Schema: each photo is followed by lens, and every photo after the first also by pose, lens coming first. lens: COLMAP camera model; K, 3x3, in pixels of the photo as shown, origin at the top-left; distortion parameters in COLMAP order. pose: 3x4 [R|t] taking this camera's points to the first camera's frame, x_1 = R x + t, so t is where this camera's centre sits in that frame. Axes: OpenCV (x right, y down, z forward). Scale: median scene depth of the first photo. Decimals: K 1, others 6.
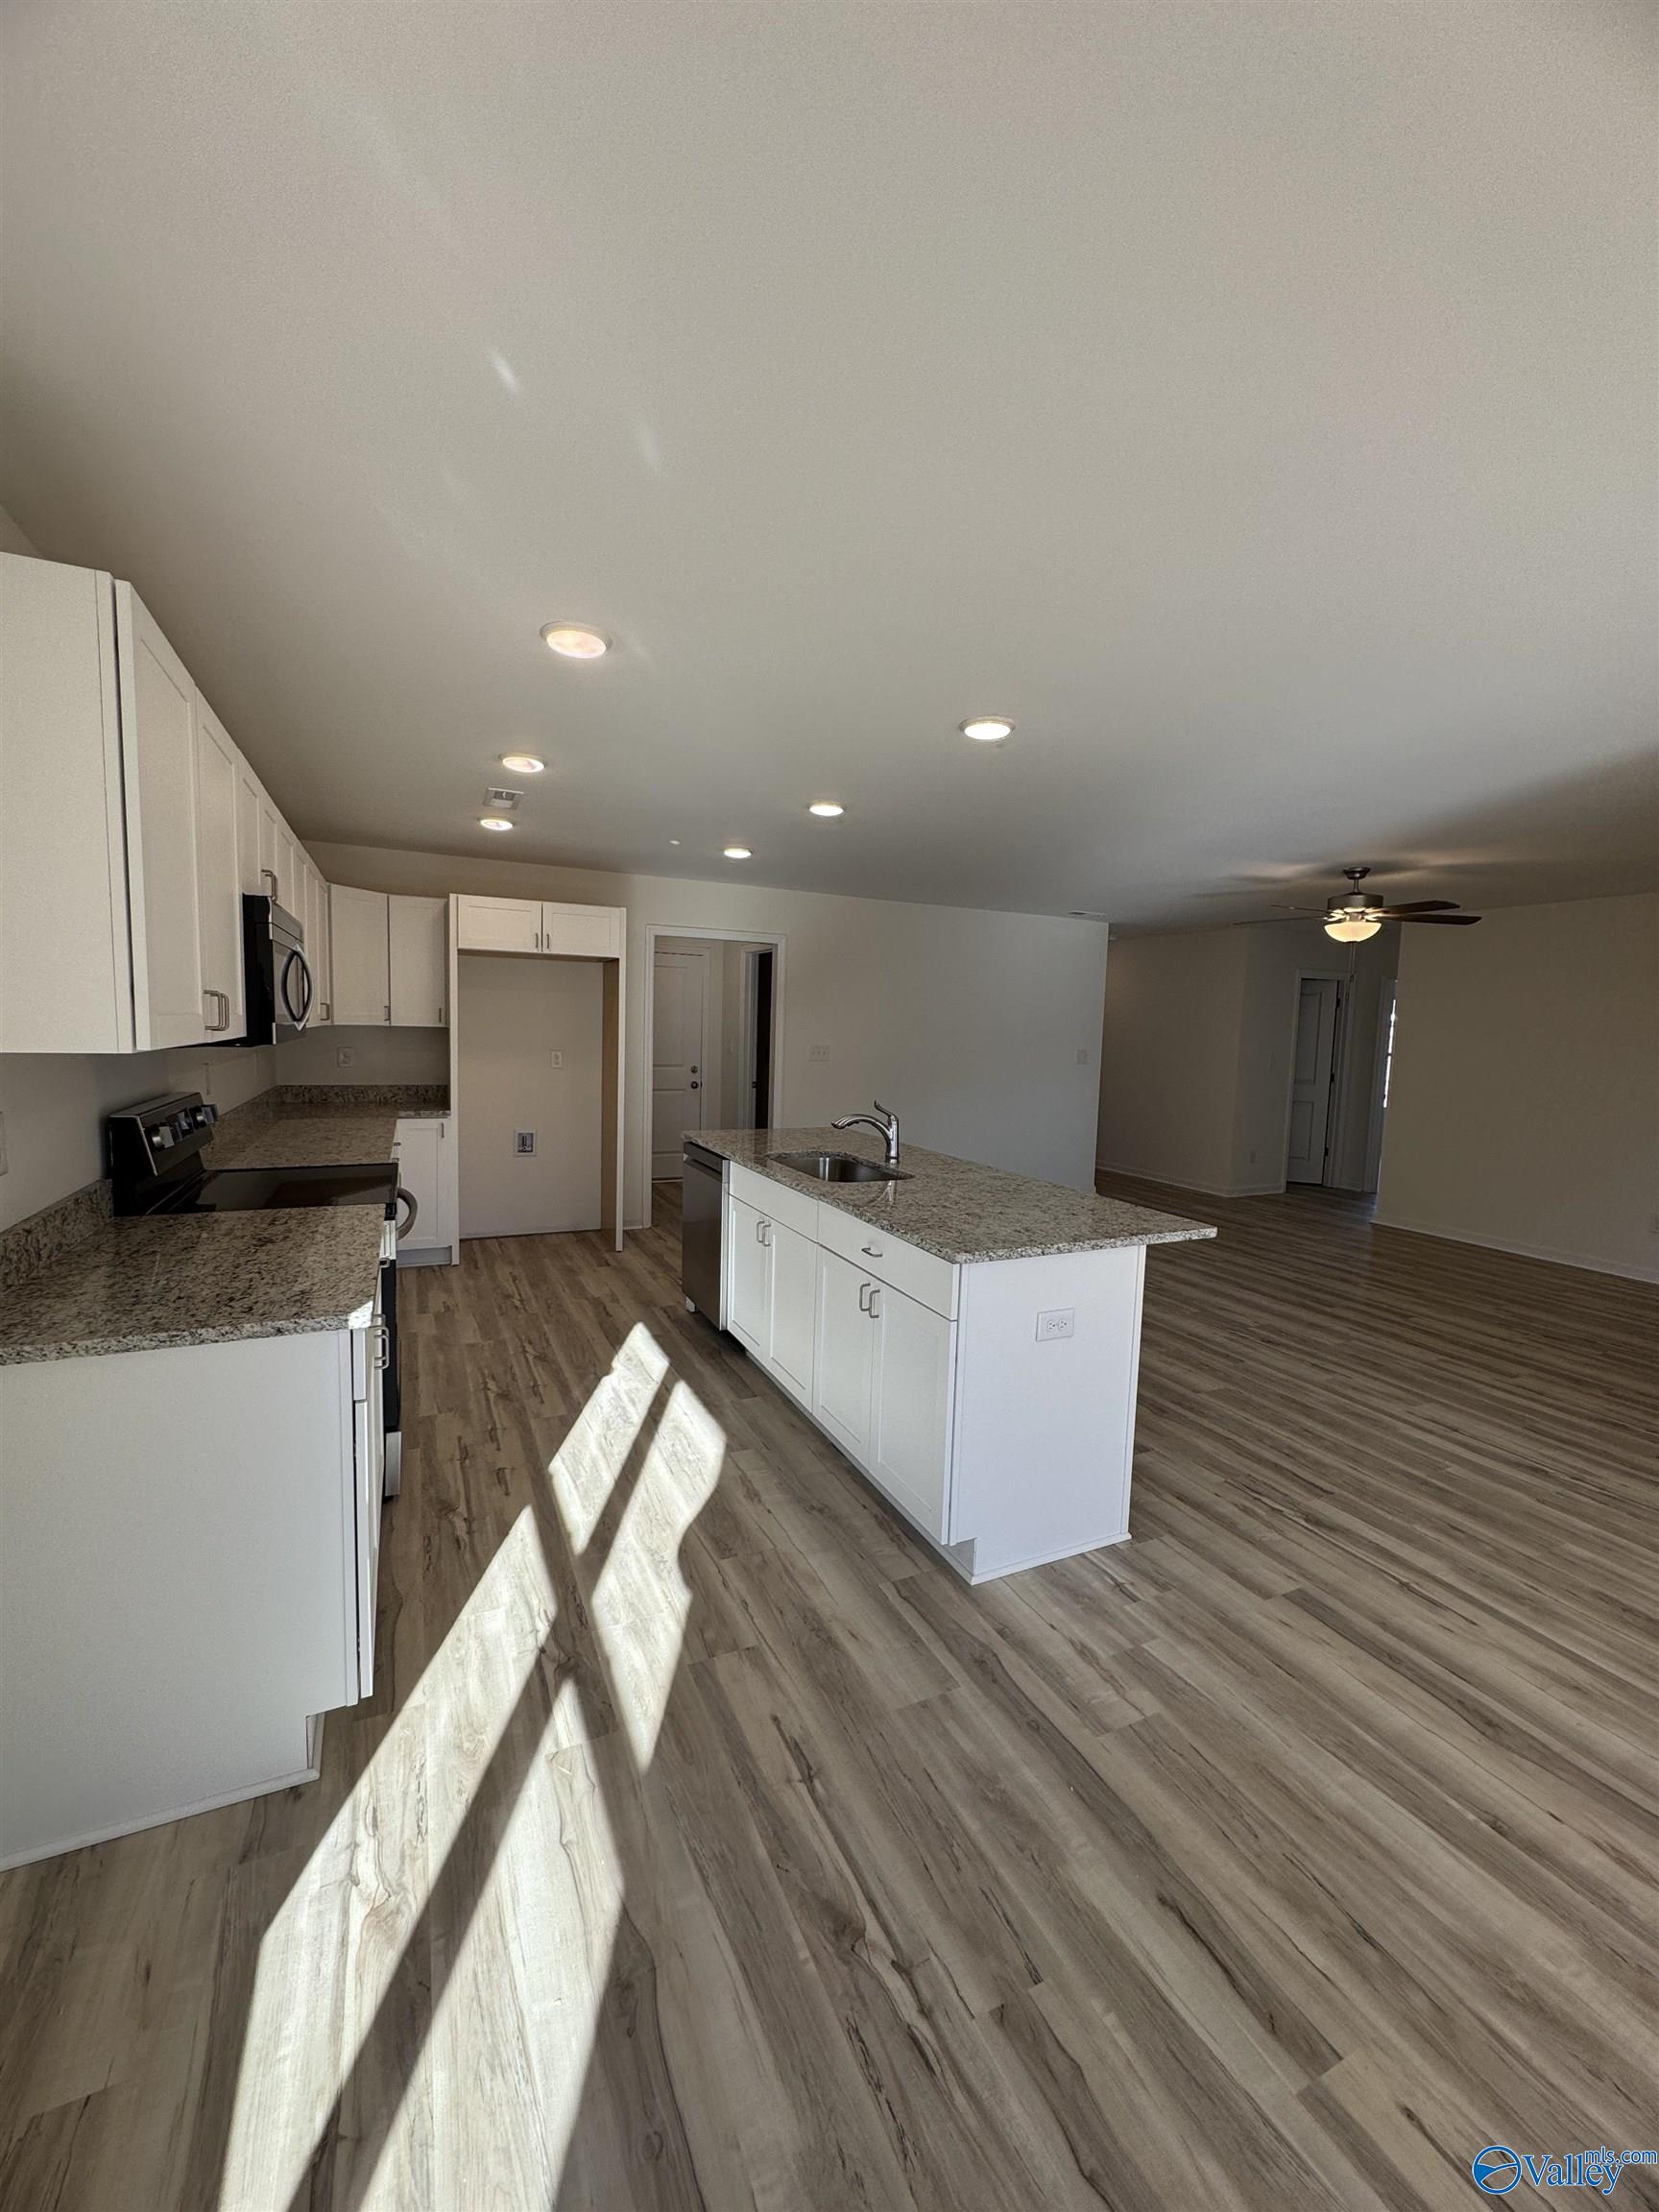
lens RADIAL K [[883.4, 0, 836.9], [0, 883.4, 1117.1], [0, 0, 1]] dist [-0.003726, 0.000572]
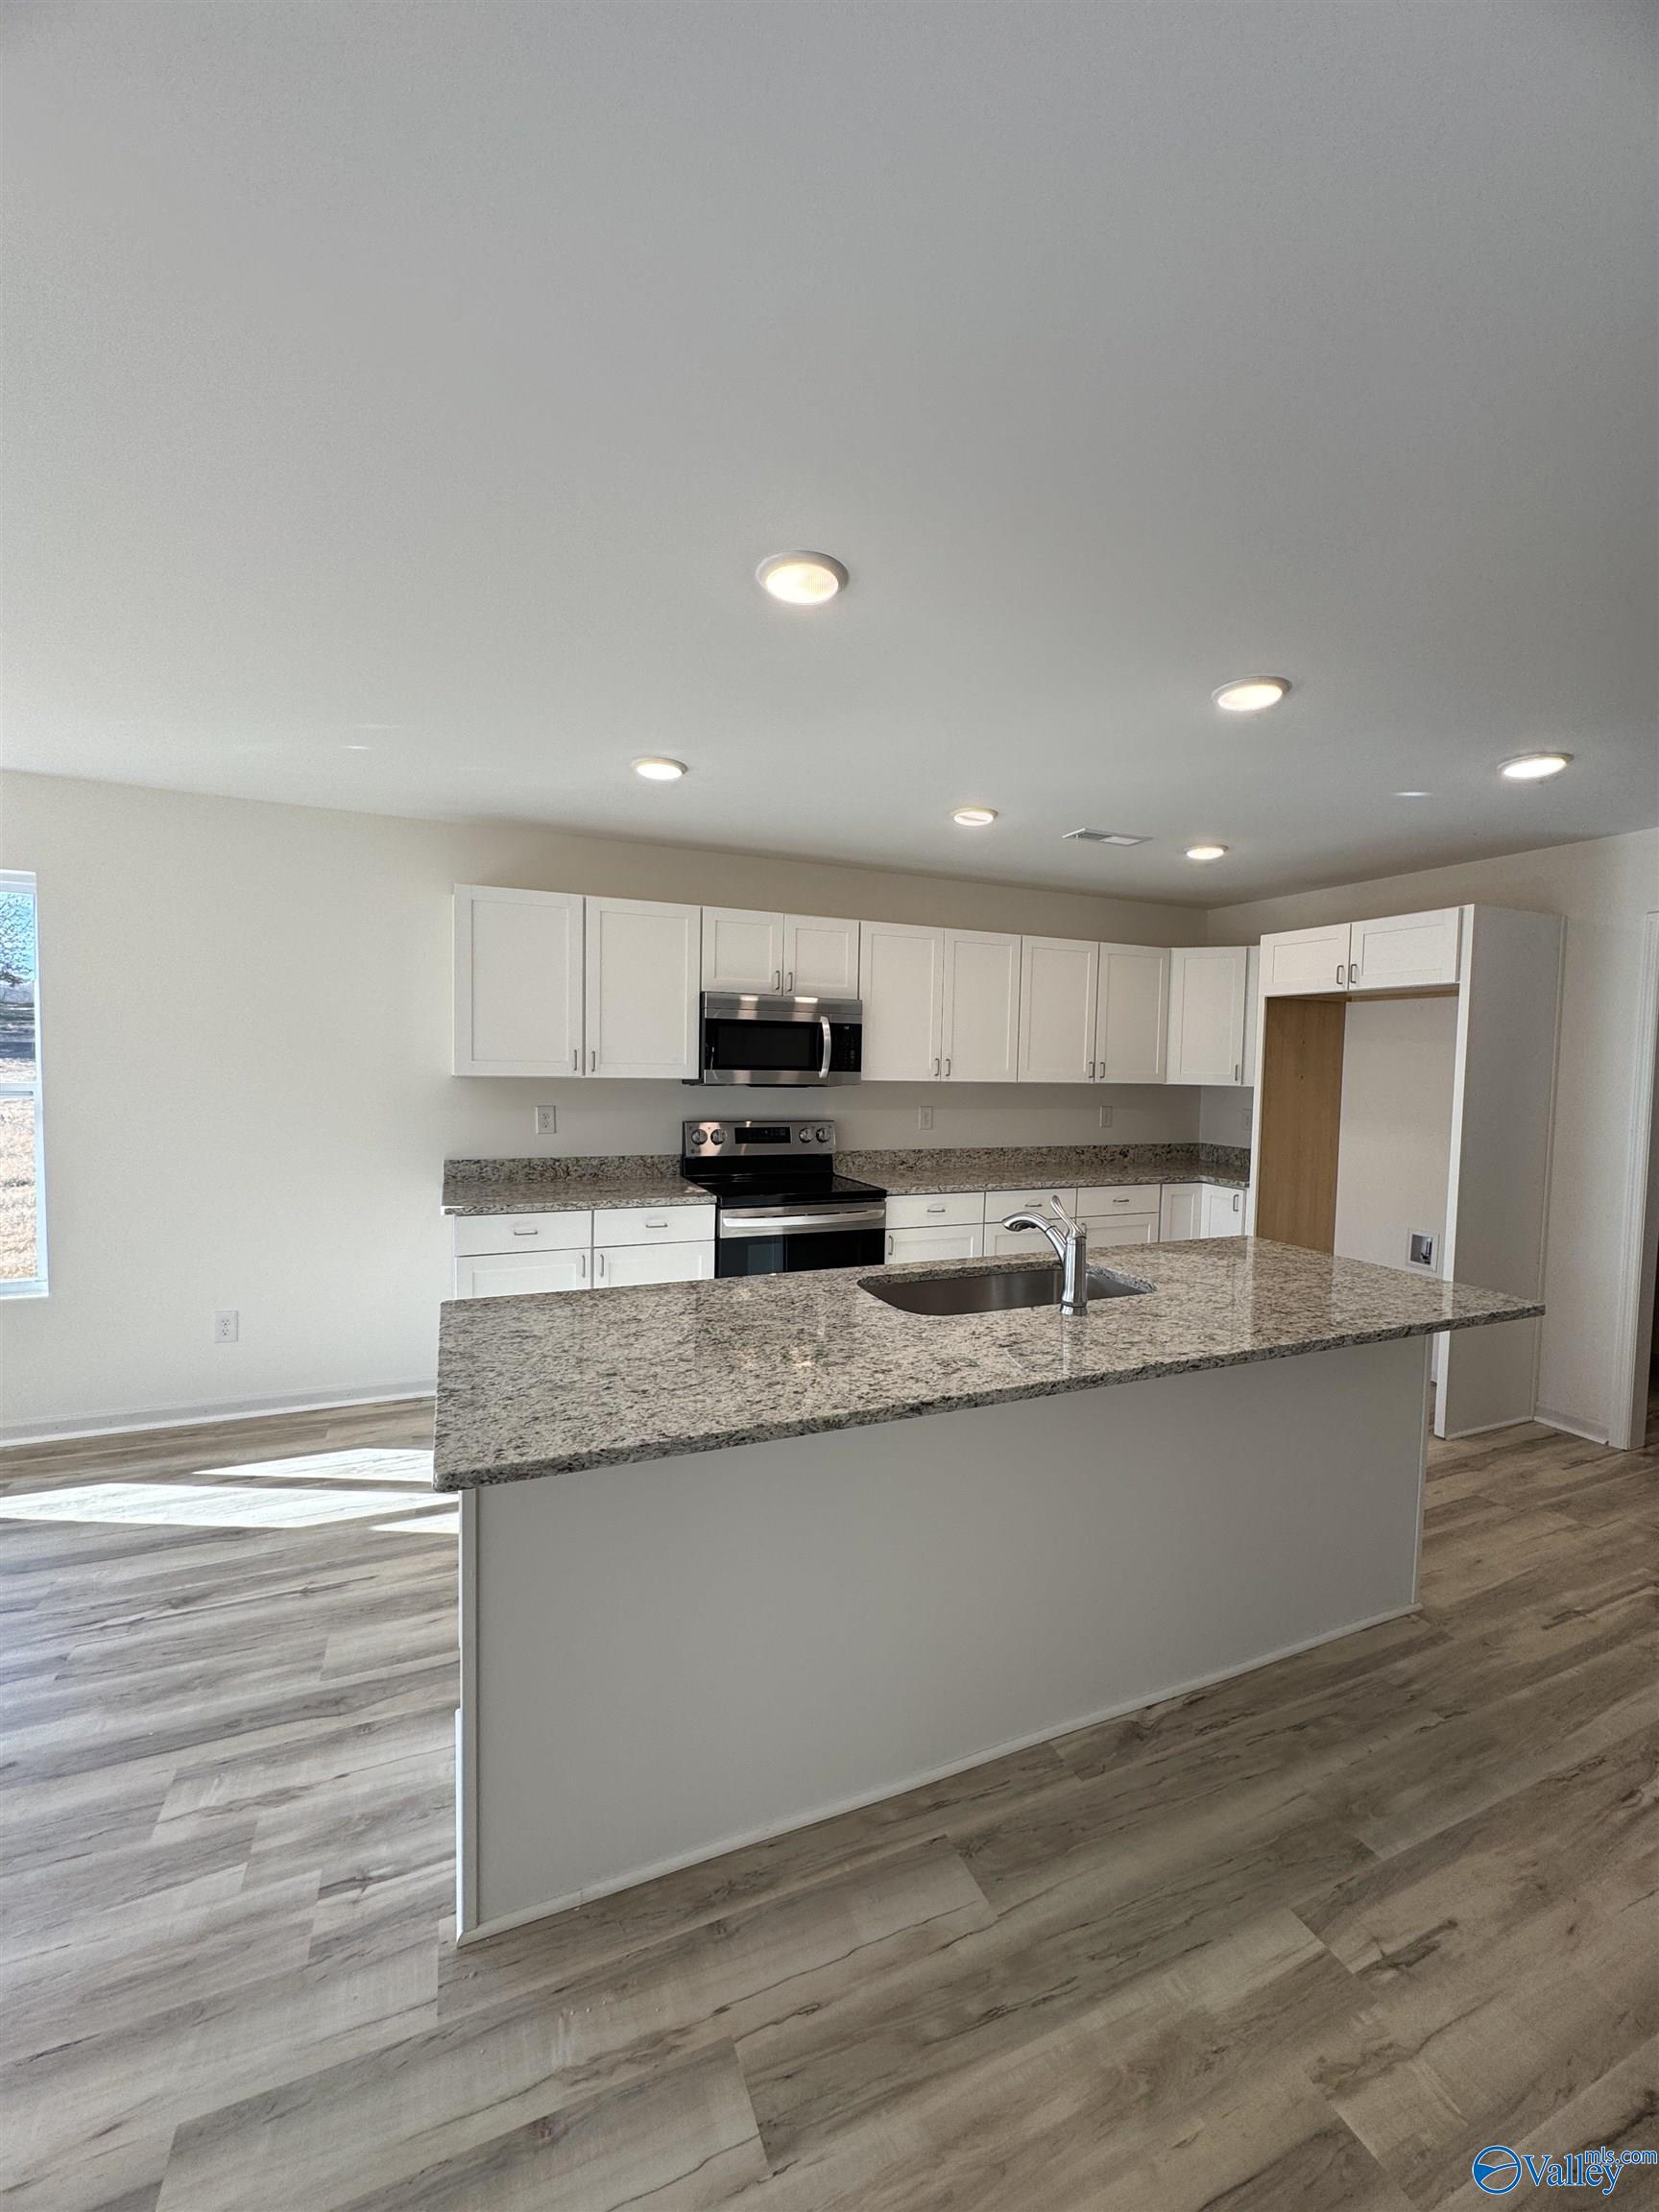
lens RADIAL K [[883.4, 0, 831.3], [0, 883.4, 1098.6], [0, 0, 1]] dist [-0.003726, 0.000572]
pose [[-0.044907, 0.013440, -0.998901, 1.082300], [-0.122921, 0.992237, 0.018876, -0.130340], [0.991400, 0.123633, -0.042906, 1.468348]]
